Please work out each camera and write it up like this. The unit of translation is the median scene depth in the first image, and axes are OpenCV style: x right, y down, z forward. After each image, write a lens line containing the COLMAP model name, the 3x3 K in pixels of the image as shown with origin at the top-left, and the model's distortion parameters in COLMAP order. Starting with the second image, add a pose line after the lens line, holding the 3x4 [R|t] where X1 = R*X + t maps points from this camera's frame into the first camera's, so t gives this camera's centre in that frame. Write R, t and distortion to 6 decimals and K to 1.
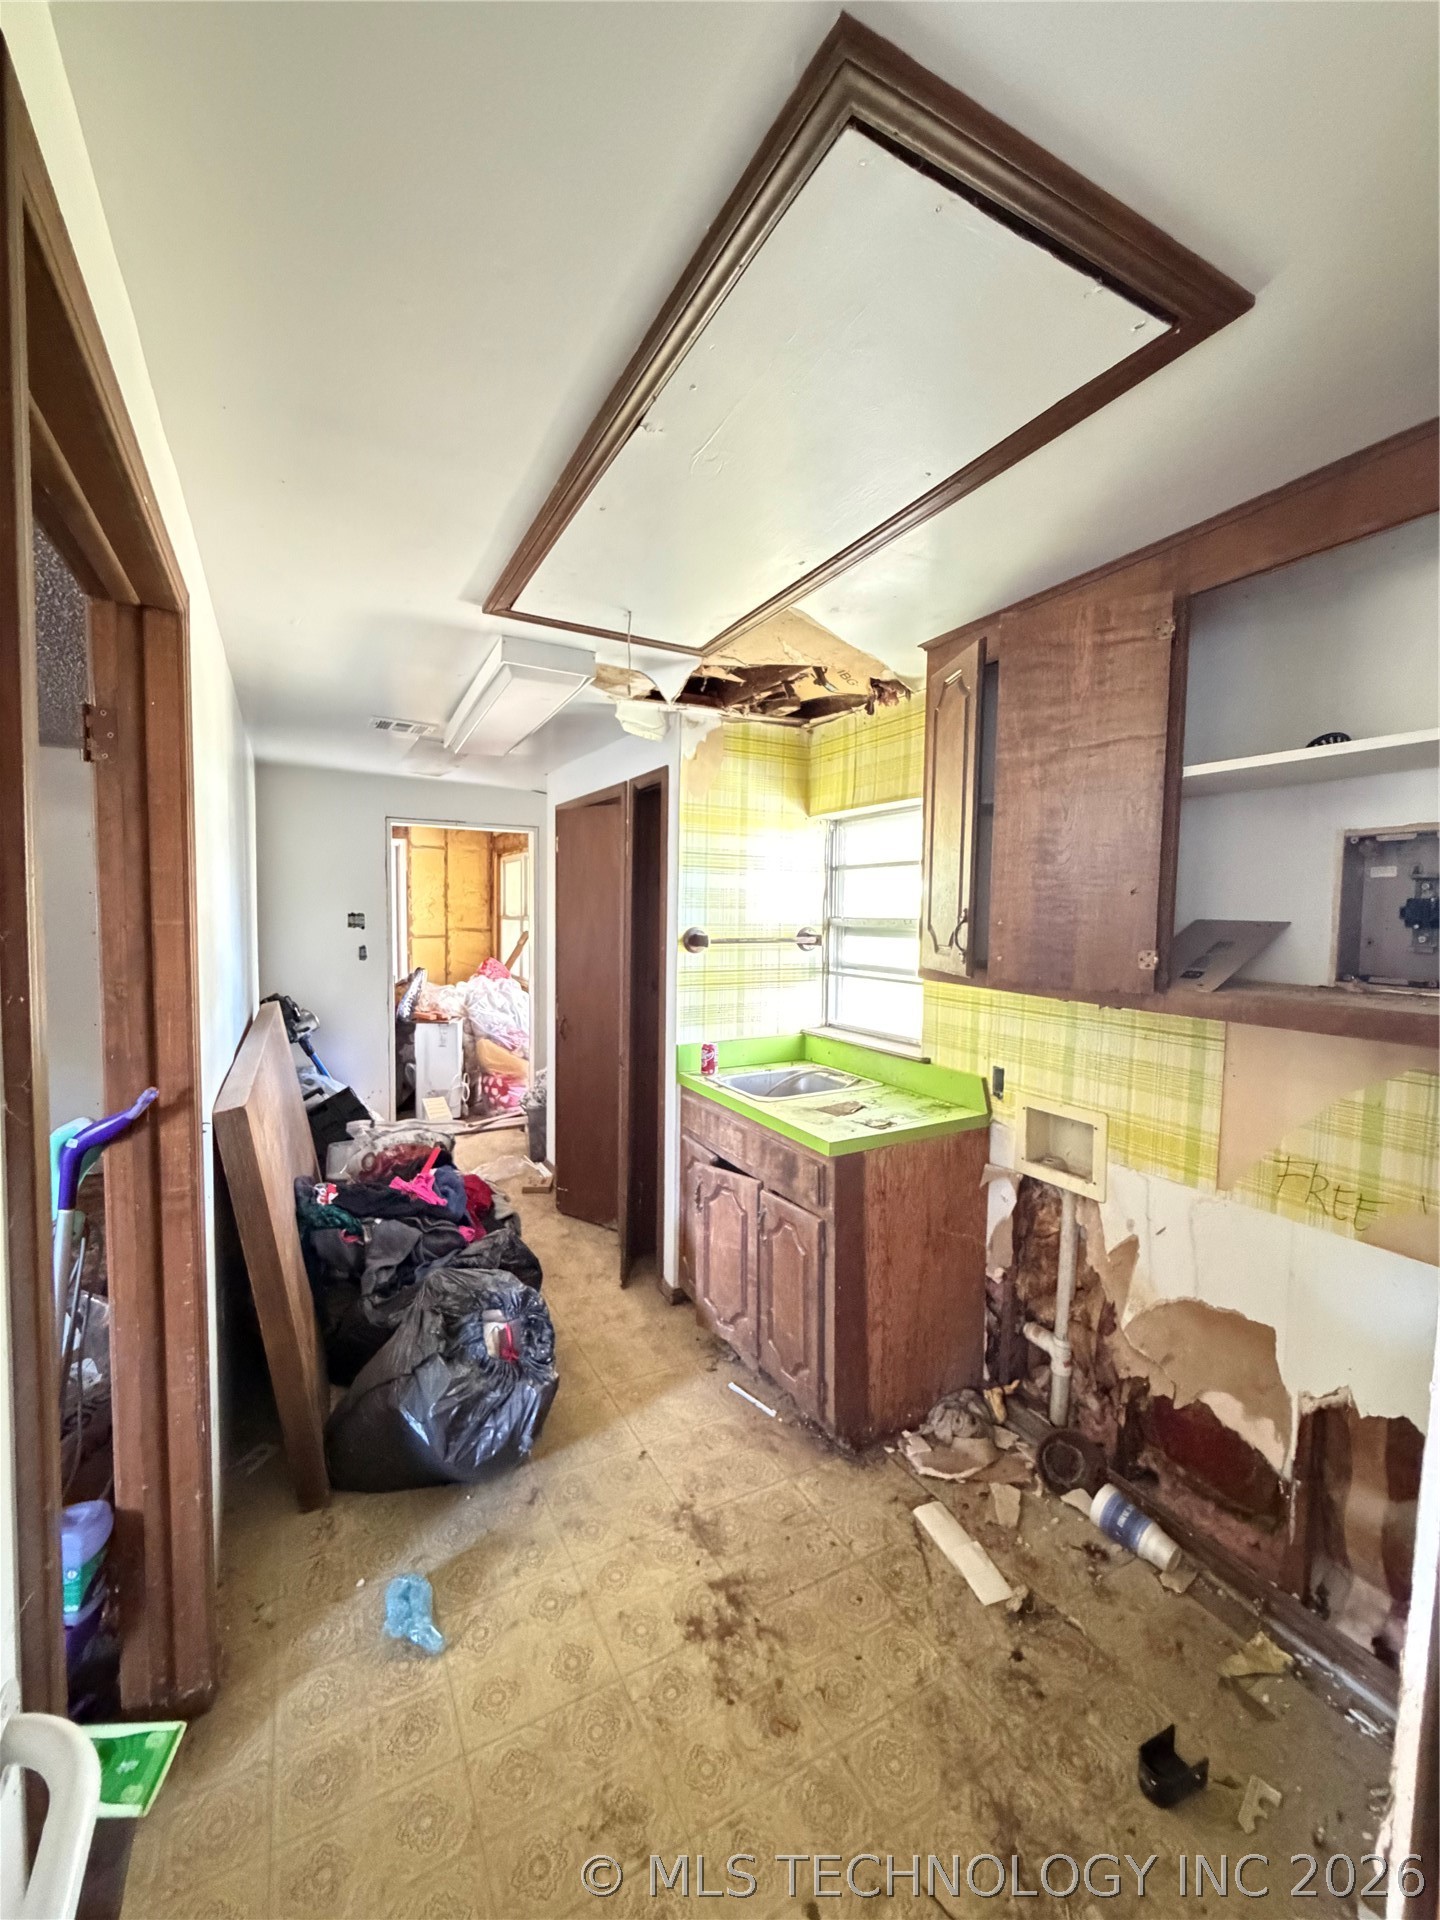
lens RADIAL K [[774.6, 0, 722.3], [0, 774.6, 957.3], [0, 0, 1]] dist [-0.000273, 0.000000]
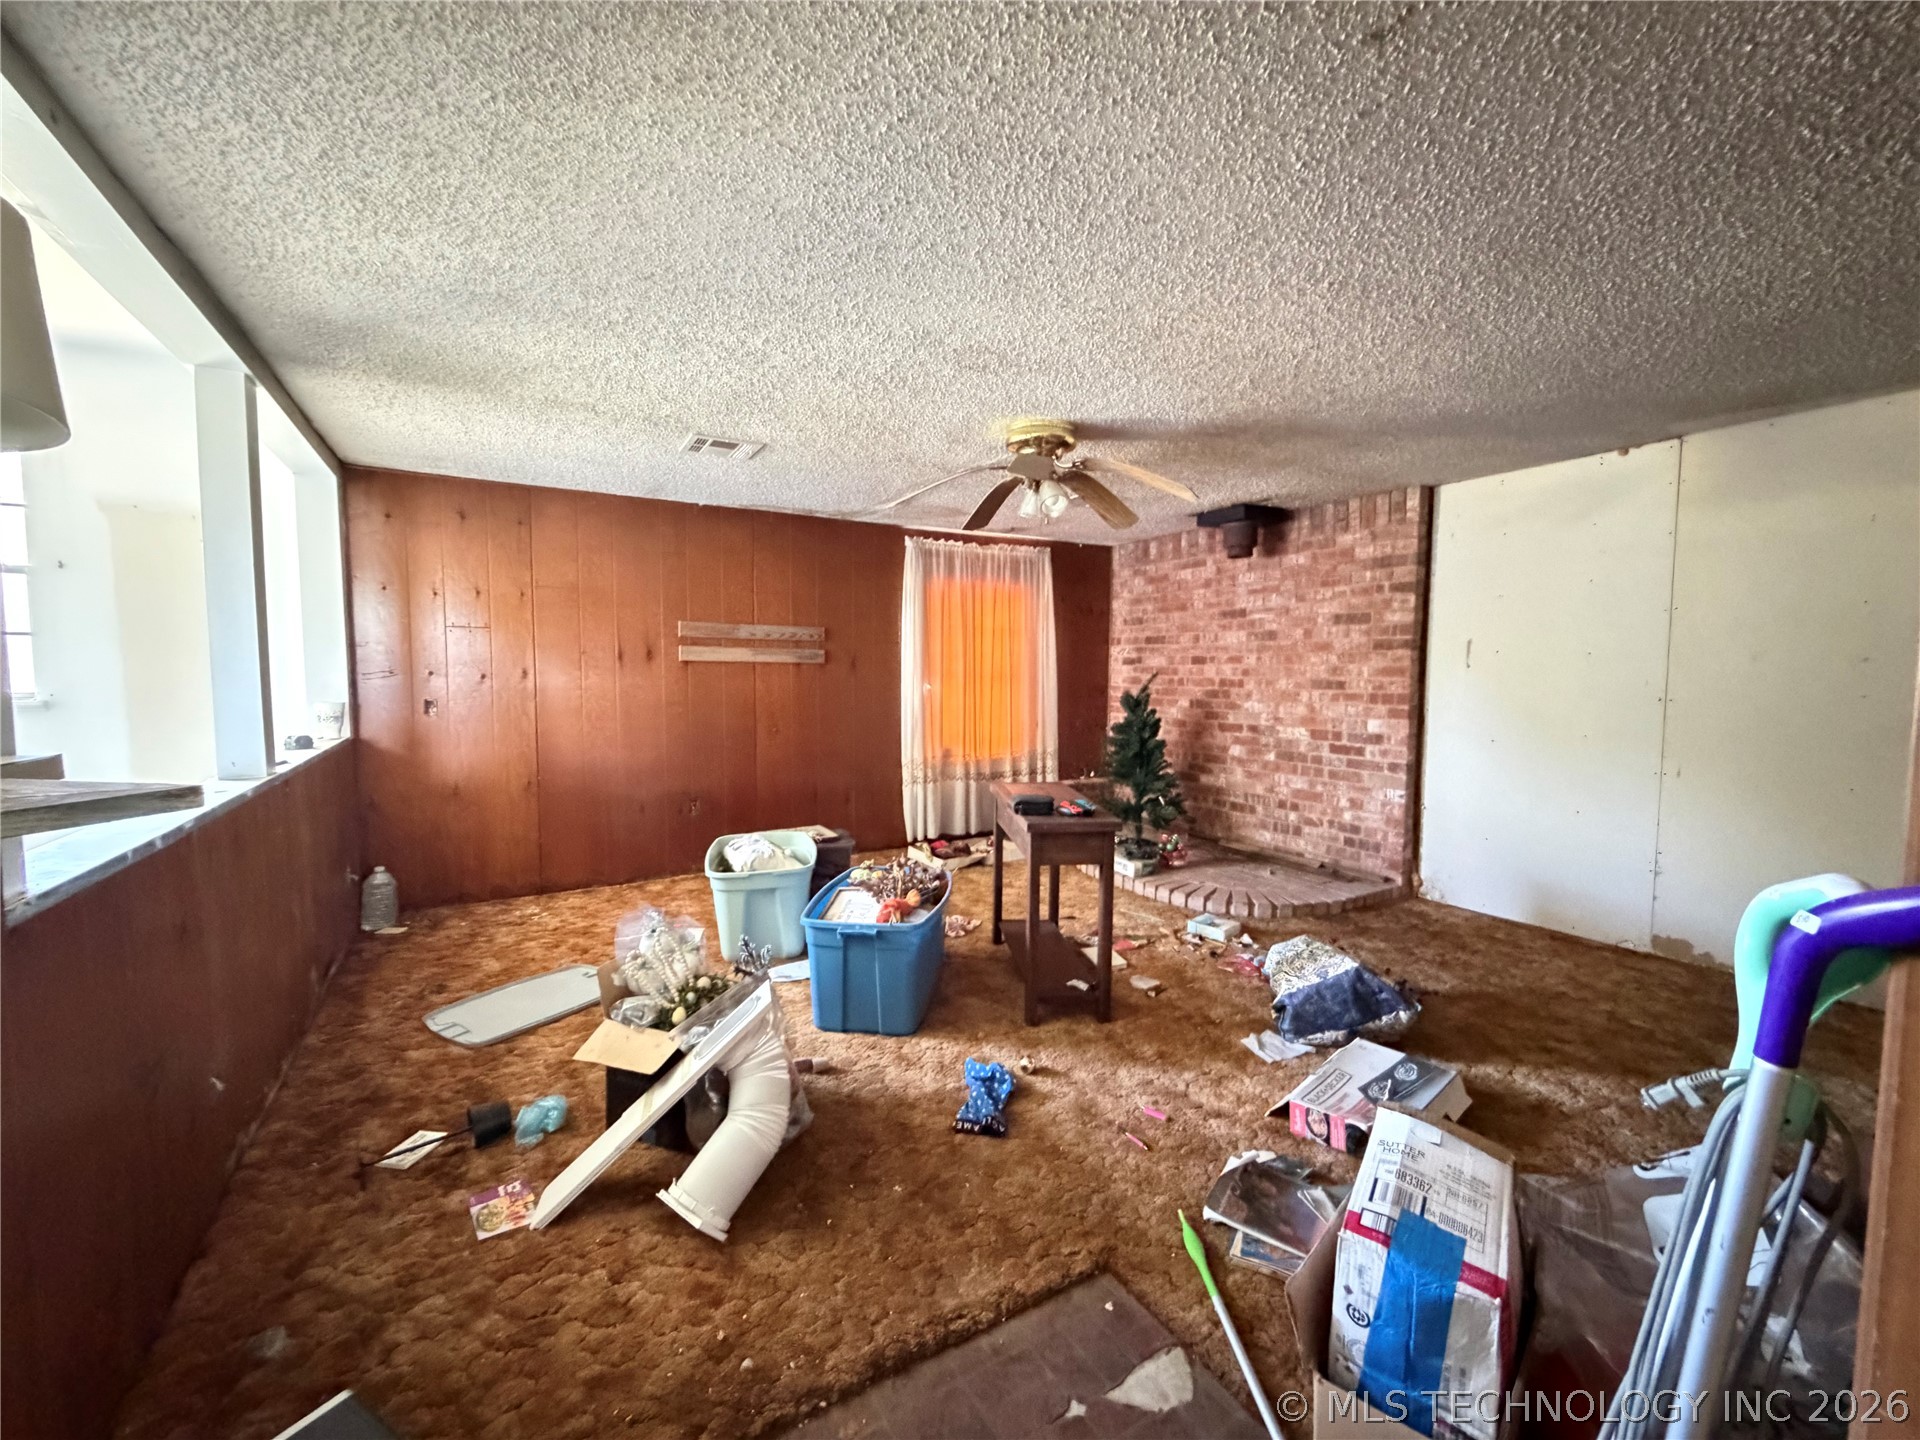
lens RADIAL K [[774.6, 0, 956.6], [0, 774.6, 722.3], [0, 0, 1]] dist [-0.000273, 0.000000]
pose [[0.032452, 0.052178, -0.998110, -0.261222], [-0.063268, 0.996741, 0.050050, 0.083776], [0.997469, 0.061525, 0.035648, 0.307475]]
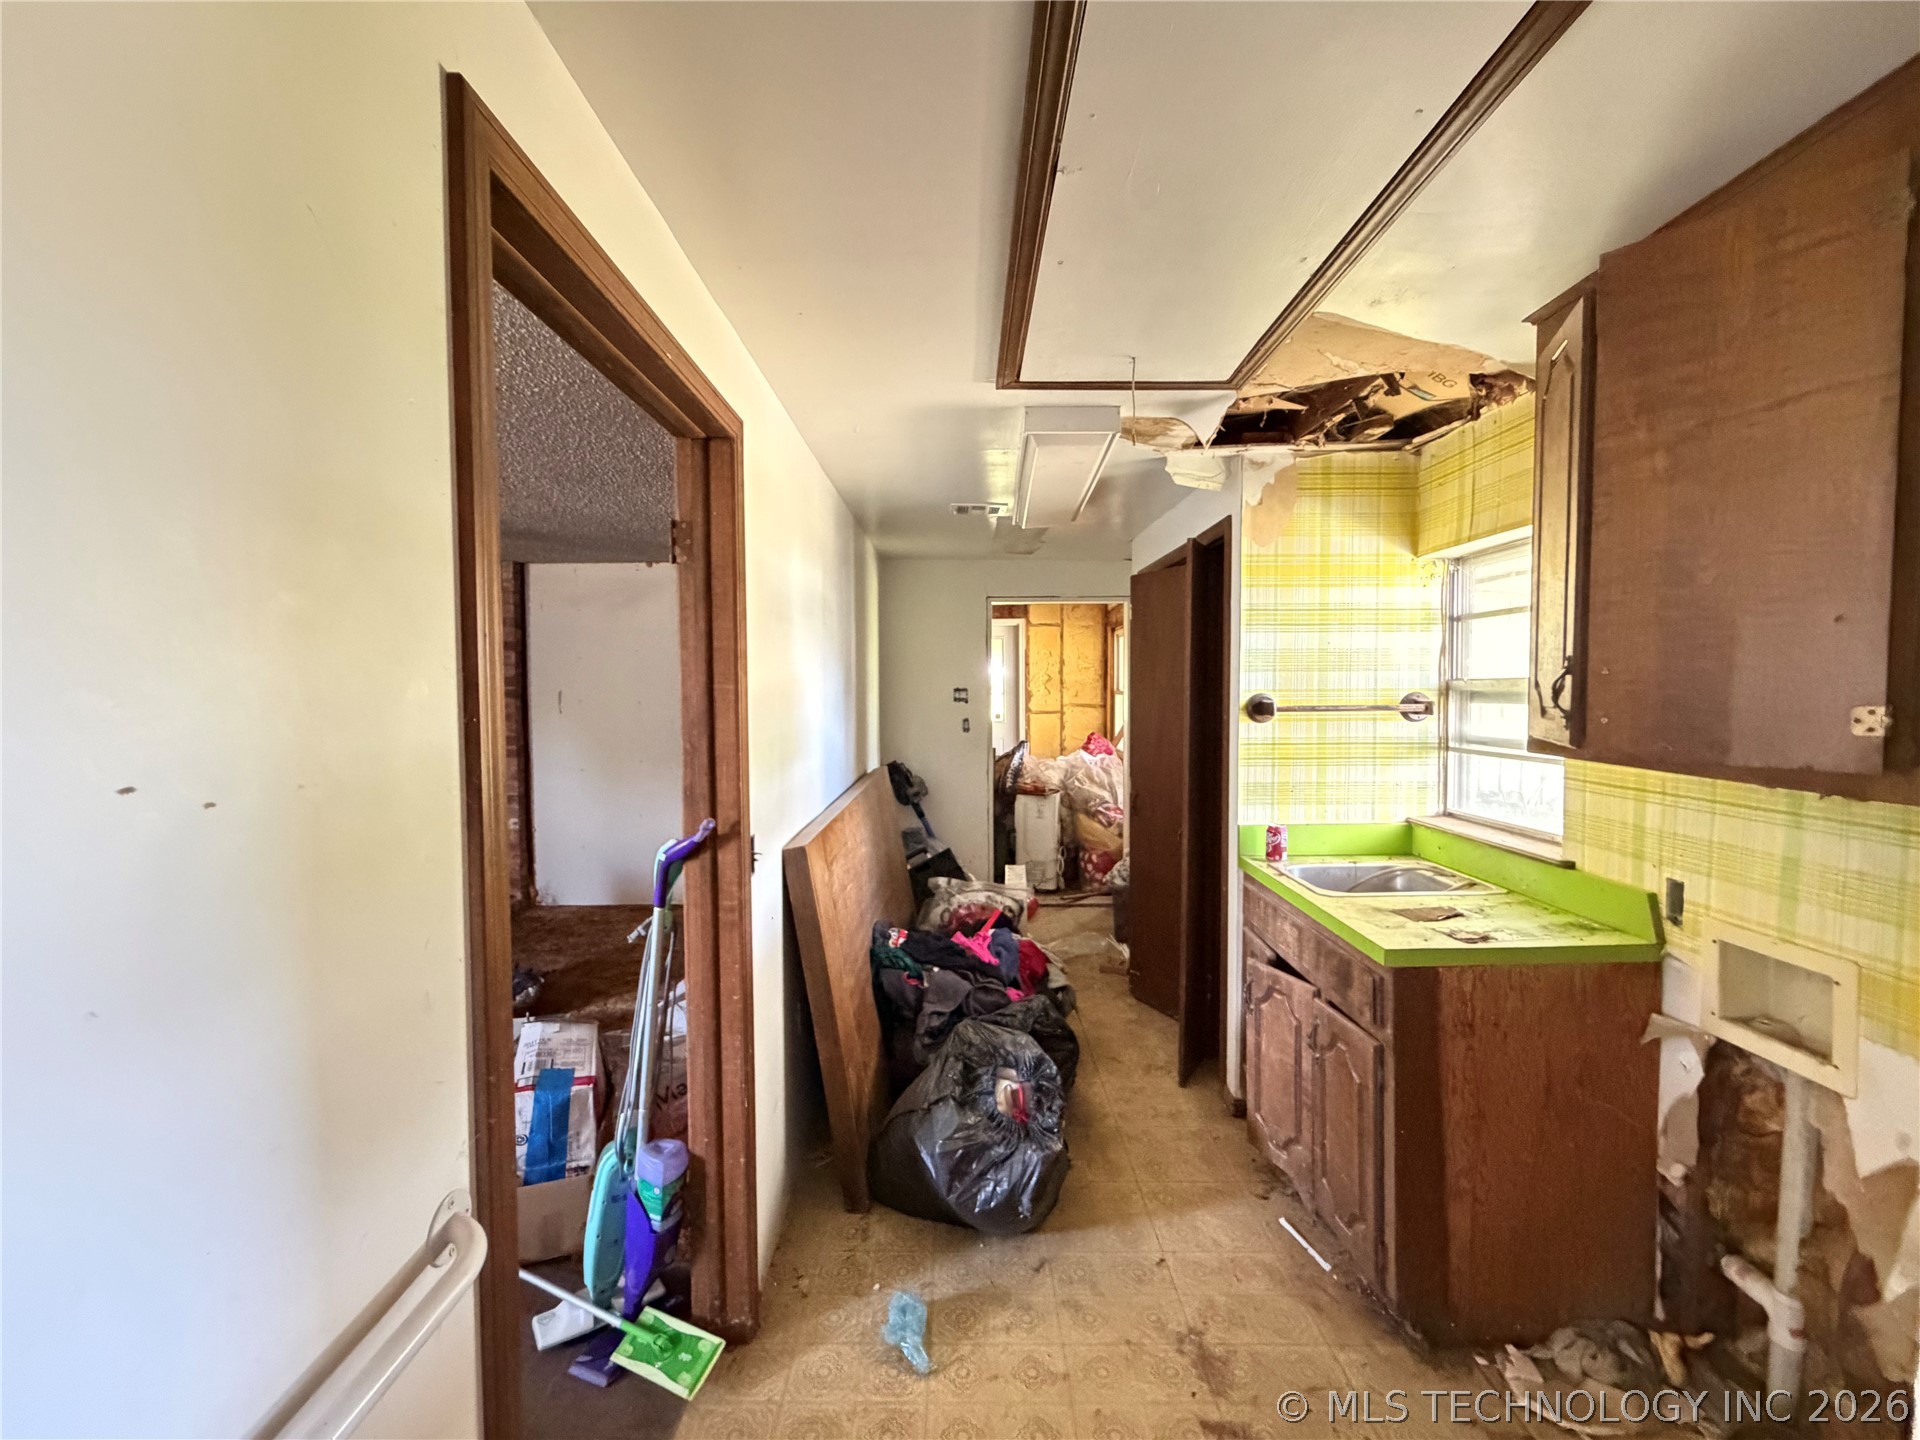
lens RADIAL K [[813.0, 0, 957.8], [0, 813.0, 723.2], [0, 0, 1]] dist [0.000456, -0.000302]
pose [[0.874203, 0.003242, -0.485549, 0.158959], [-0.011791, 0.999825, -0.014552, 0.017829], [0.485417, 0.018446, 0.874088, 0.025487]]
